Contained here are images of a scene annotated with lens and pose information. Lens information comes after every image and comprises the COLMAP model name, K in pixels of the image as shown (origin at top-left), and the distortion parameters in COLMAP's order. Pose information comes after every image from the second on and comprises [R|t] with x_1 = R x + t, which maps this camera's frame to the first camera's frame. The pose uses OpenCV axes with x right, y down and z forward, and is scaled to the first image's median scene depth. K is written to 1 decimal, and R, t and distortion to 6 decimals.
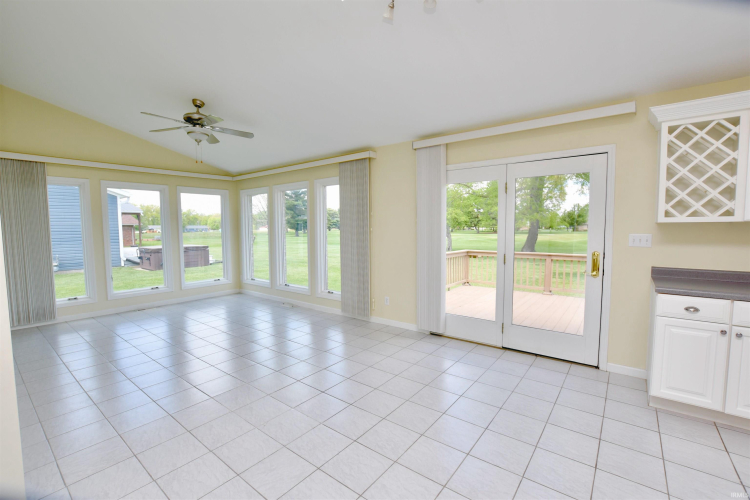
lens RADIAL K [[330.3, 0, 364.3], [0, 330.3, 250.0], [0, 0, 1]] dist [-0.020737, 0.001827]
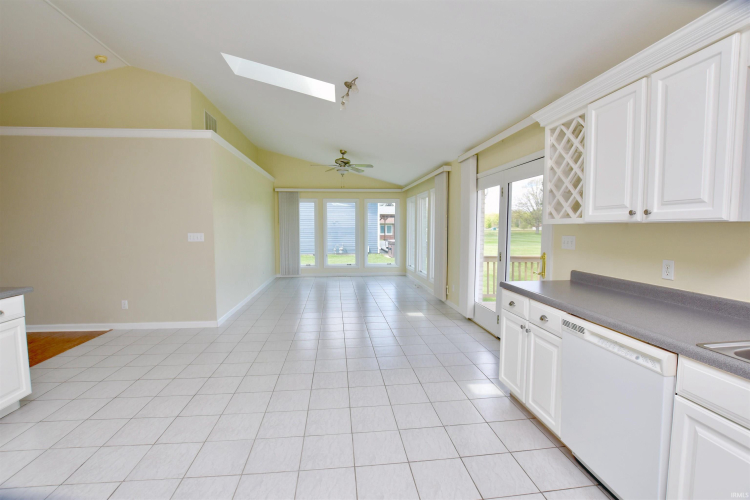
lens RADIAL K [[330.3, 0, 375.3], [0, 330.3, 248.6], [0, 0, 1]] dist [-0.020737, 0.001827]
pose [[0.708540, 0.053242, -0.703659, 1.045578], [-0.054245, 0.998309, 0.020916, 0.000168], [0.703582, 0.023350, 0.710230, -0.084750]]
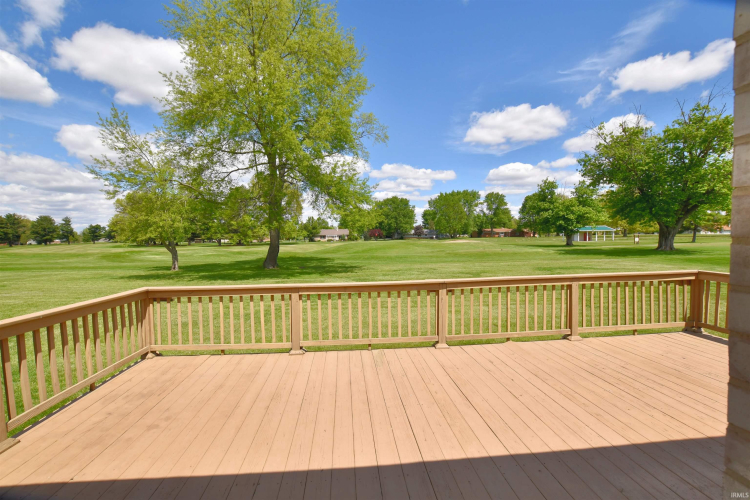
lens RADIAL K [[330.3, 0, 371.2], [0, 330.3, 250.3], [0, 0, 1]] dist [-0.020737, 0.001827]
pose [[0.726989, -0.028222, 0.686069, 0.566590], [0.052788, 0.998495, -0.014863, -0.047104], [-0.684617, 0.047021, 0.727384, 1.020432]]
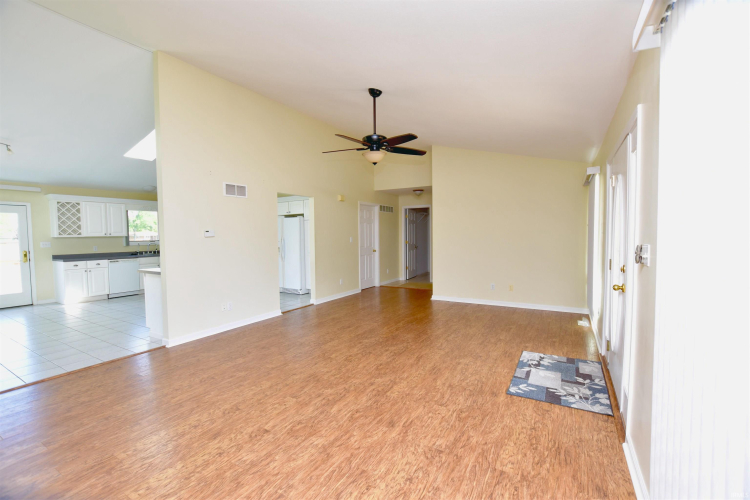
lens RADIAL K [[330.3, 0, 371.3], [0, 330.3, 250.9], [0, 0, 1]] dist [-0.020737, 0.001827]
pose [[-0.146662, -0.034766, 0.988575, -1.720976], [0.087007, 0.995055, 0.047902, 0.102197], [-0.985353, 0.093038, -0.142912, -0.933416]]
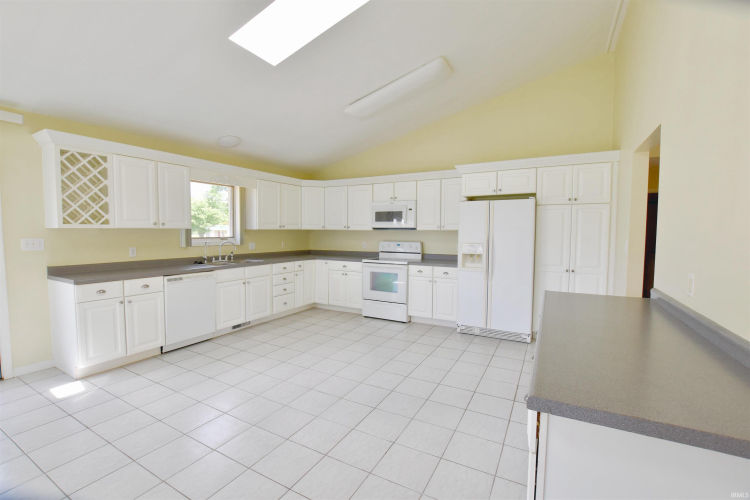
lens RADIAL K [[330.3, 0, 374.0], [0, 330.3, 250.9], [0, 0, 1]] dist [-0.020737, 0.001827]
pose [[-0.176518, -0.047547, 0.983148, -0.387843], [0.070299, 0.995673, 0.060775, 0.006419], [-0.981784, 0.079842, -0.172411, 0.067743]]
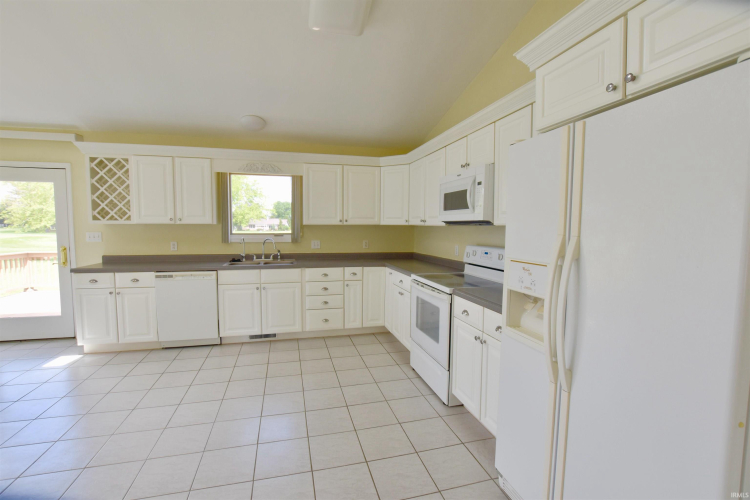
lens RADIAL K [[330.3, 0, 370.2], [0, 330.3, 248.9], [0, 0, 1]] dist [-0.020737, 0.001827]
pose [[0.593859, -0.042726, 0.803434, 0.405700], [0.046525, 0.998742, 0.018723, 0.045889], [-0.803223, 0.026261, 0.595099, -0.684697]]
